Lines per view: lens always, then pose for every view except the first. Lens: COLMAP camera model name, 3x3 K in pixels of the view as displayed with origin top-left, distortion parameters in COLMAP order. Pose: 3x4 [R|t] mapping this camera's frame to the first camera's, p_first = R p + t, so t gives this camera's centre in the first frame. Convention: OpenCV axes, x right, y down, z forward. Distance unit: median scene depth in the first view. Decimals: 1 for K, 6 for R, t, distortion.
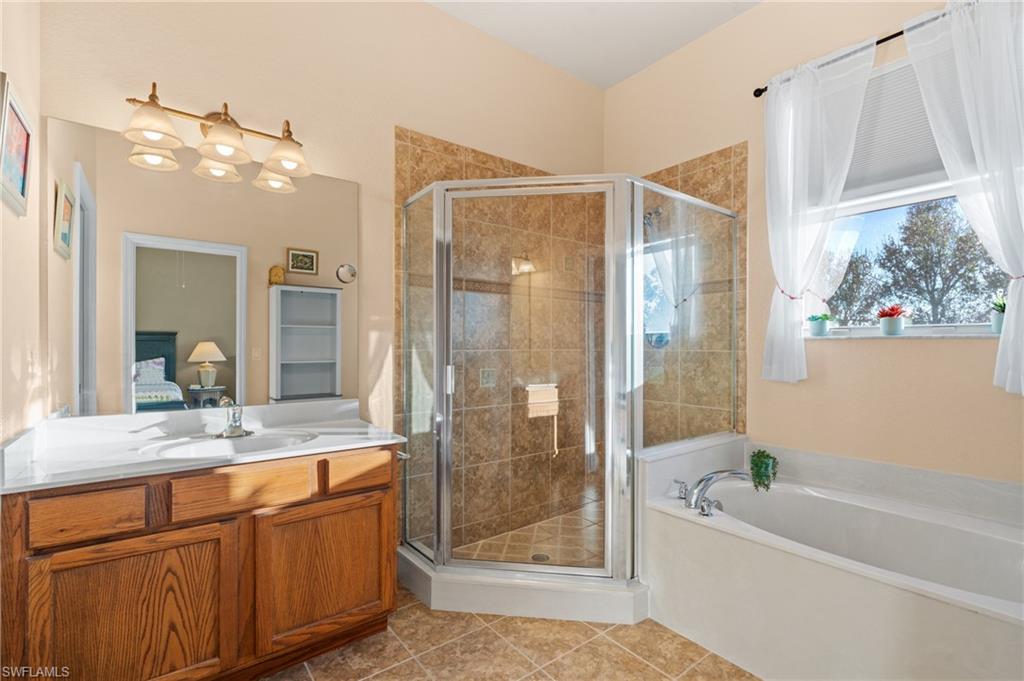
lens RADIAL K [[463.7, 0, 511.9], [0, 463.7, 345.7], [0, 0, 1]] dist [-0.010949, 0.003808]
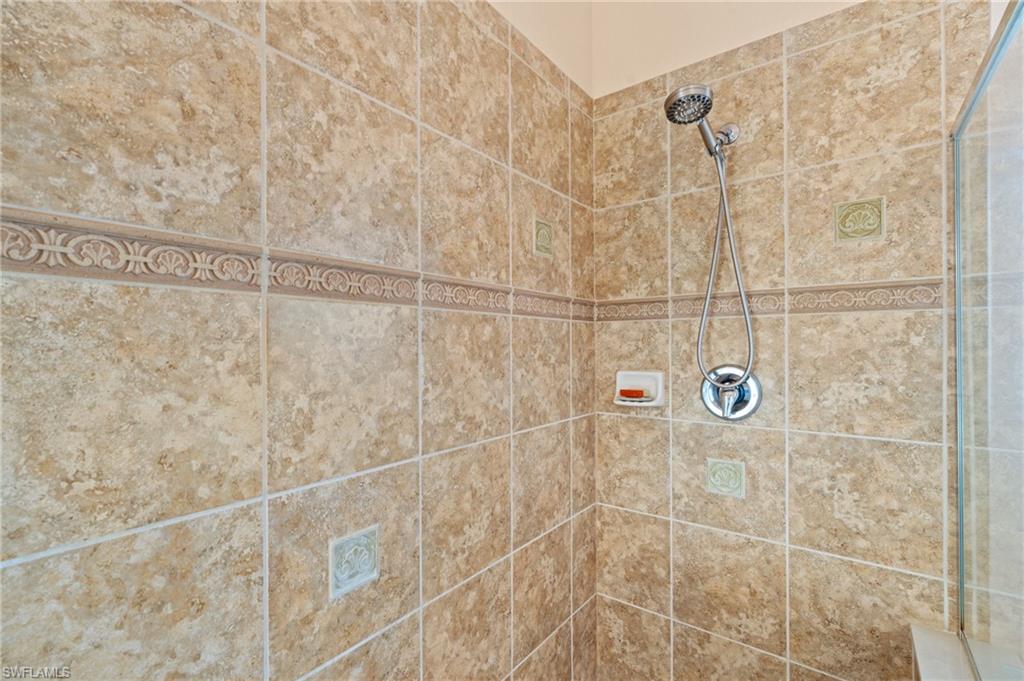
lens RADIAL K [[463.7, 0, 511.6], [0, 463.7, 346.4], [0, 0, 1]] dist [-0.010949, 0.003808]
pose [[0.965147, -0.007227, 0.261607, -0.029445], [0.007475, 0.999972, 0.000048, -0.080348], [-0.261600, 0.001910, 0.965174, 0.655507]]
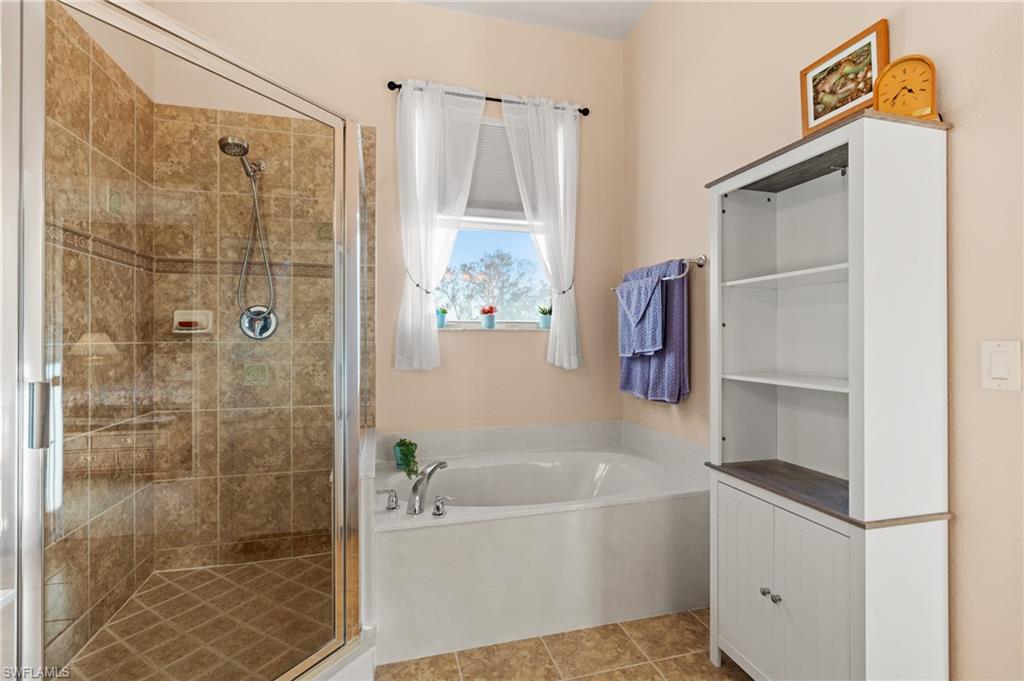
lens RADIAL K [[463.7, 0, 508.7], [0, 463.7, 336.4], [0, 0, 1]] dist [-0.010949, 0.003808]
pose [[0.379749, -0.000193, 0.925090, -0.272782], [0.001614, 0.999999, -0.000454, 0.000855], [-0.925088, 0.001666, 0.379748, 0.340605]]
